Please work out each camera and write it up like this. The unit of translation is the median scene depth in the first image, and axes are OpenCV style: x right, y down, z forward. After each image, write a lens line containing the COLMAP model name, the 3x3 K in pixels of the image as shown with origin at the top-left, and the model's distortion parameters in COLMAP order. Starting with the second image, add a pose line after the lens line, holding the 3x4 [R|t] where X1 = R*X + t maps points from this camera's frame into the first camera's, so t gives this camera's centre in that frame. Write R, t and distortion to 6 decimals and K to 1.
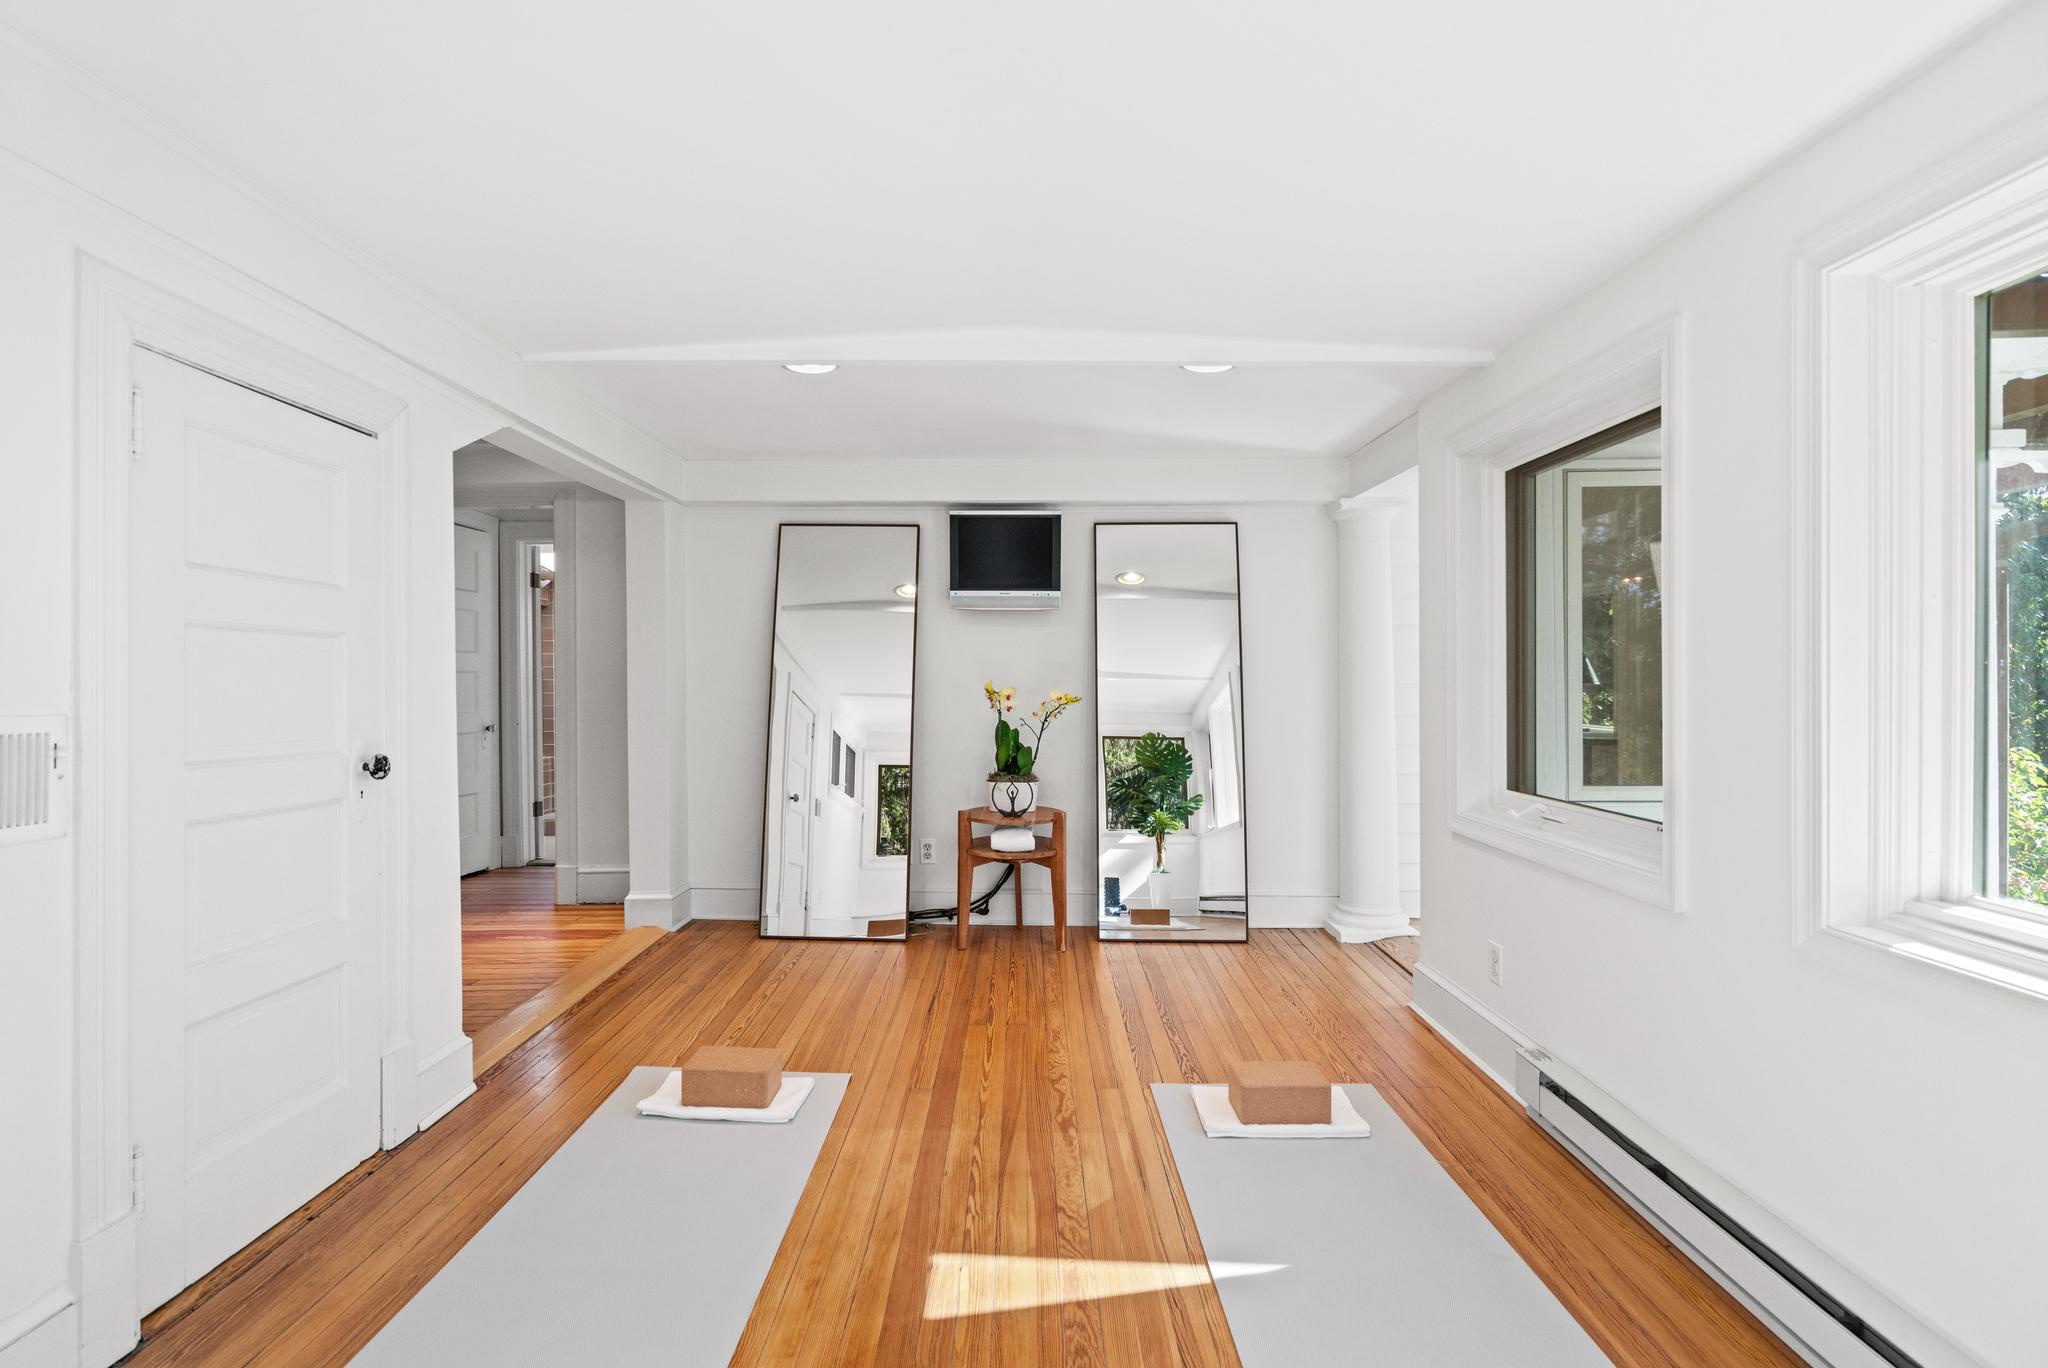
lens RADIAL K [[934.3, 0, 1019.6], [0, 934.3, 684.3], [0, 0, 1]] dist [-0.002675, -0.000138]
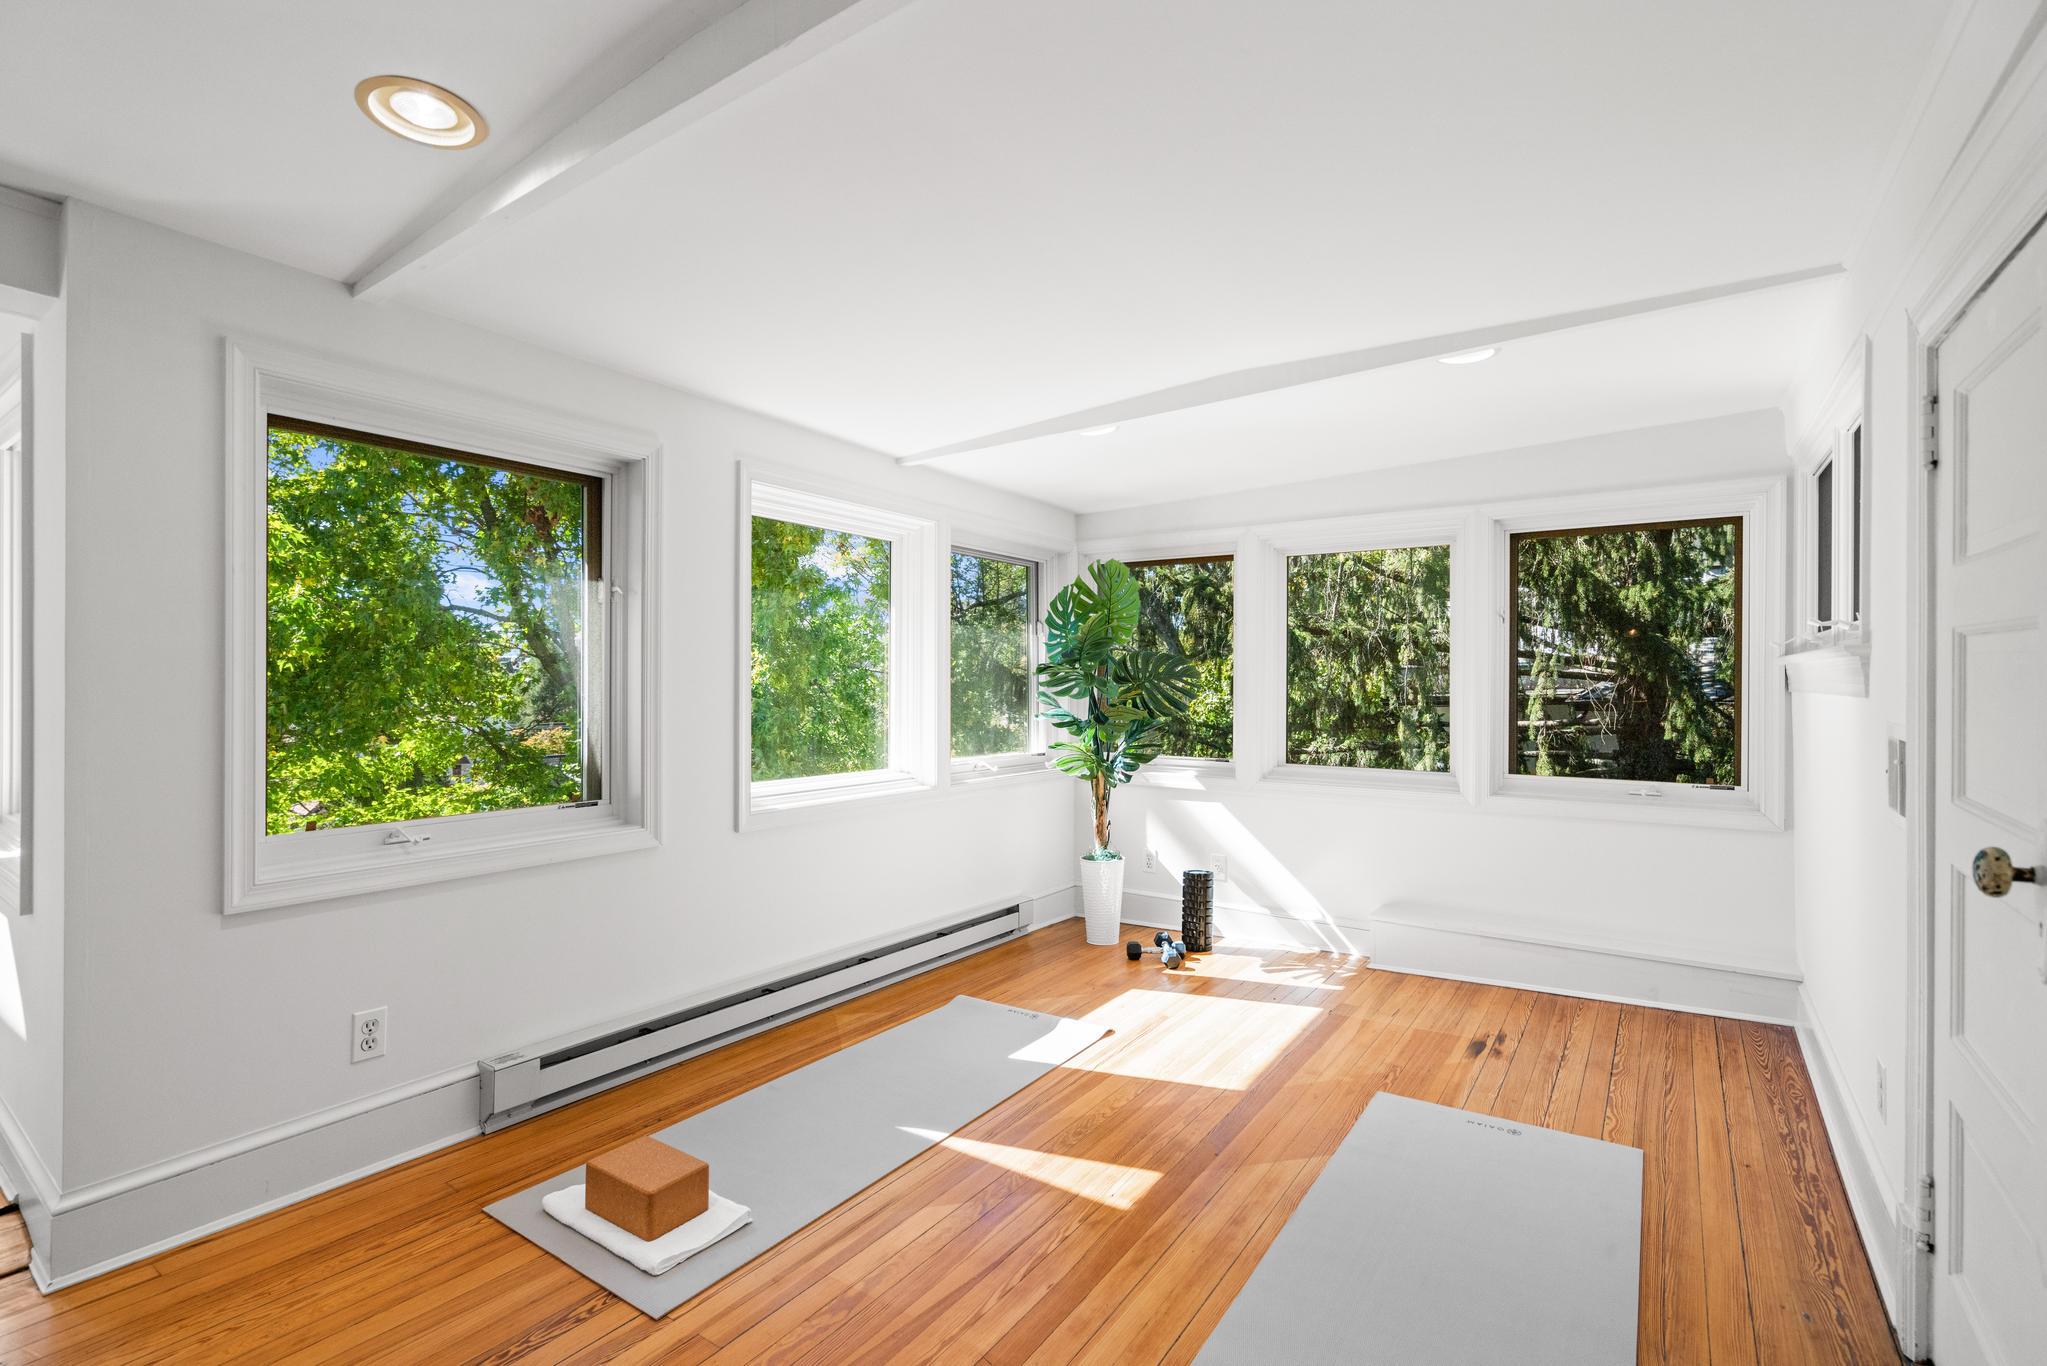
lens RADIAL K [[933.9, 0, 1021.9], [0, 933.9, 677.6], [0, 0, 1]] dist [-0.002675, -0.000138]
pose [[-0.826296, -0.001841, 0.563233, -0.606812], [-0.003341, 0.999993, -0.001634, -0.014328], [-0.563226, -0.003232, -0.826296, 1.976284]]
